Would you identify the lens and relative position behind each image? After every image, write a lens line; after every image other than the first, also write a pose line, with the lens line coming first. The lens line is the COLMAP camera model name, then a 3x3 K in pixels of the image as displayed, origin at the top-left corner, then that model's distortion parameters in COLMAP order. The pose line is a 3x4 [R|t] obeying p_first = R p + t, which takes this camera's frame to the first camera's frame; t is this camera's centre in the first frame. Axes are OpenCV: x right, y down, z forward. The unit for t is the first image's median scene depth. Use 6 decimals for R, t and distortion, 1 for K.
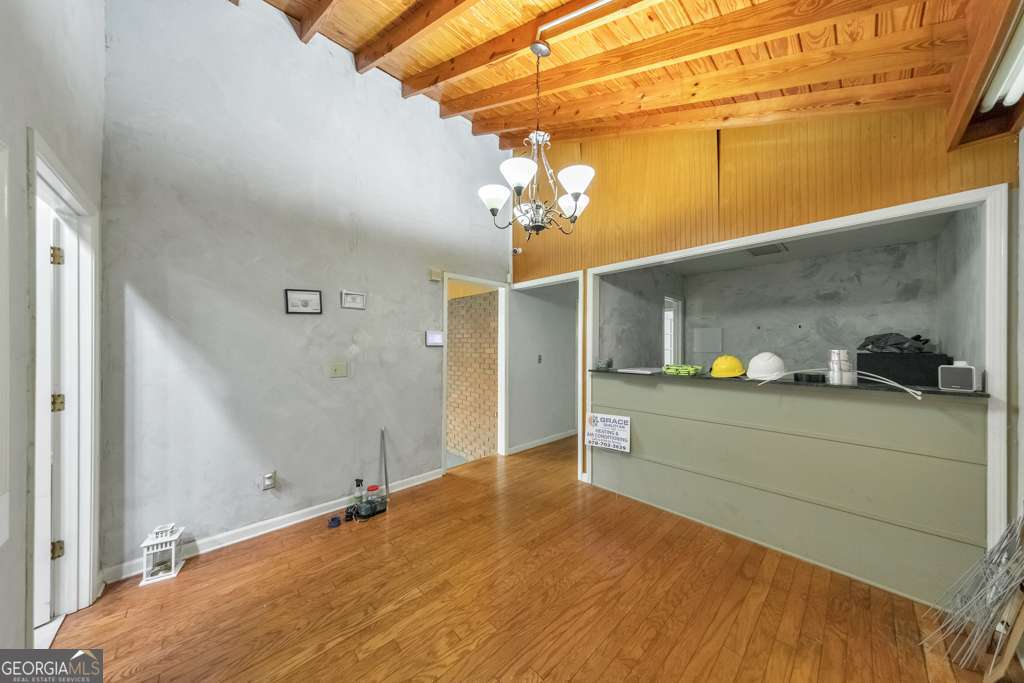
lens RADIAL K [[324.7, 0, 516.3], [0, 324.7, 344.5], [0, 0, 1]] dist [0.004292, -0.000321]
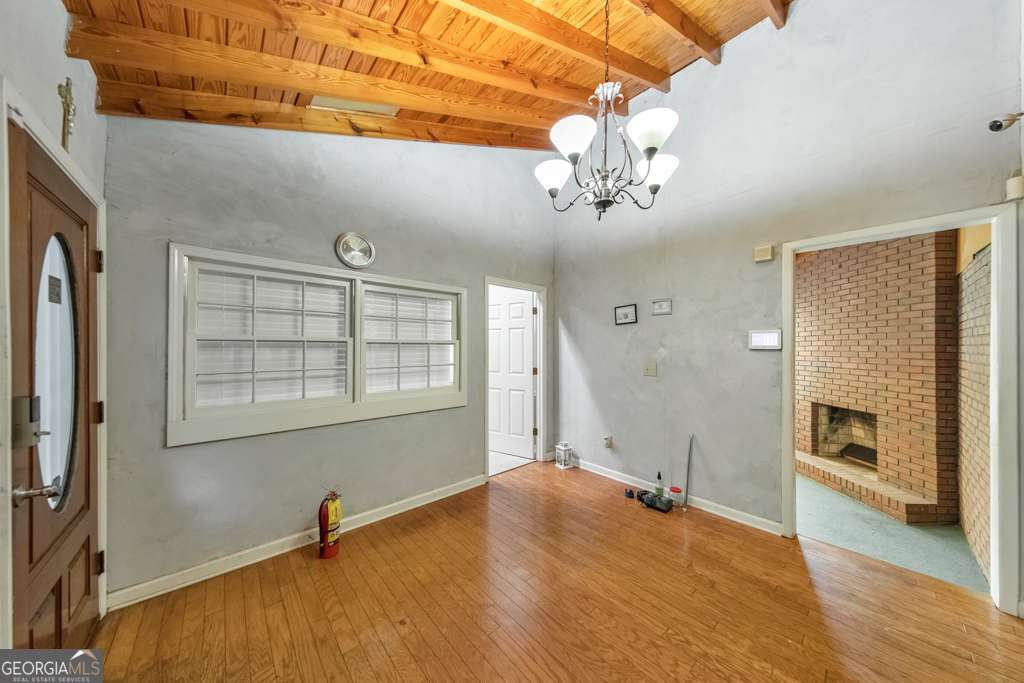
lens RADIAL K [[324.7, 0, 515.0], [0, 324.7, 344.9], [0, 0, 1]] dist [0.004292, -0.000321]
pose [[-0.031610, -0.005512, -0.999485, 0.623011], [0.000438, 0.999985, -0.005529, -0.003733], [0.999500, -0.000613, -0.031607, 0.564281]]
